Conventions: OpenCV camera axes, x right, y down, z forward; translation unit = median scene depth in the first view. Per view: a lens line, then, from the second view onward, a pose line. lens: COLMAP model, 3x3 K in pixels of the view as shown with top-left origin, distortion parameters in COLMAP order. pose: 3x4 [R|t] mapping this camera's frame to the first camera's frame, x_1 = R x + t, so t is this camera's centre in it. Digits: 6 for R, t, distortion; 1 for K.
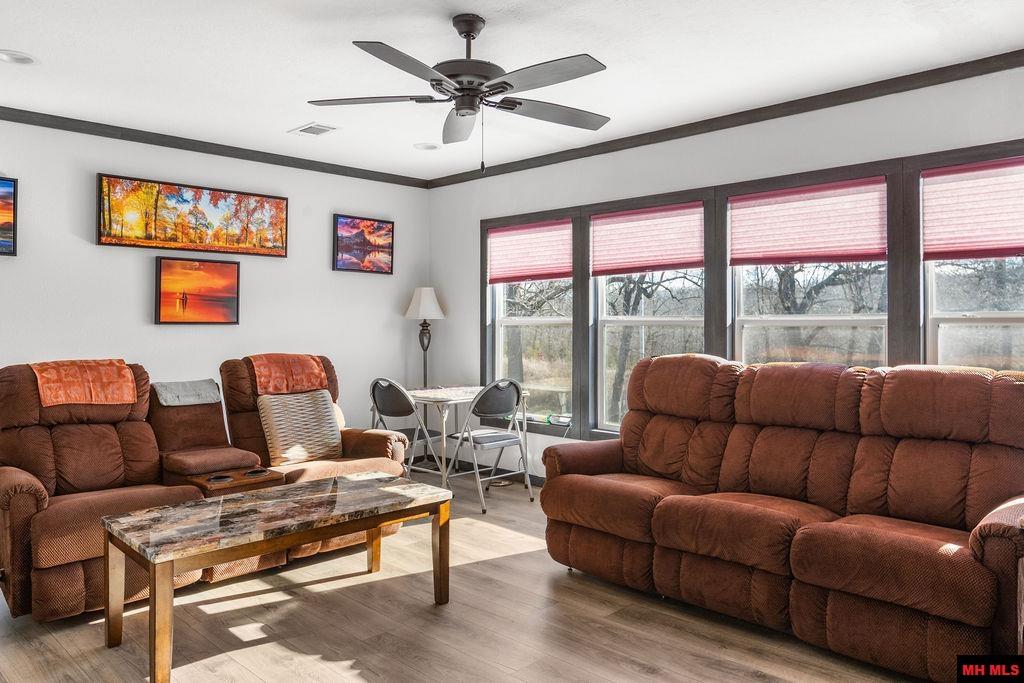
lens RADIAL K [[730.7, 0, 511.6], [0, 730.7, 317.7], [0, 0, 1]] dist [0.009216, 0.002445]
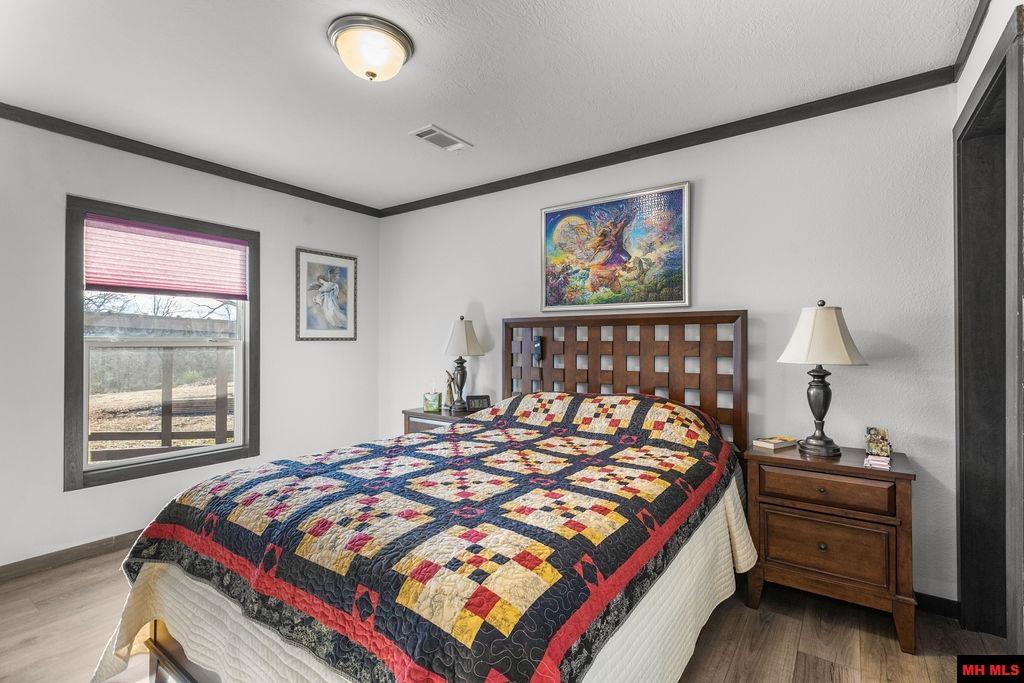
lens RADIAL K [[483.7, 0, 512.8], [0, 483.7, 339.6], [0, 0, 1]] dist [-0.000241, -0.000039]
pose [[-0.164495, -0.001850, 0.986376, -0.560501], [-0.006653, 0.999978, 0.000766, 0.001408], [-0.986355, -0.006437, -0.164504, 0.664207]]
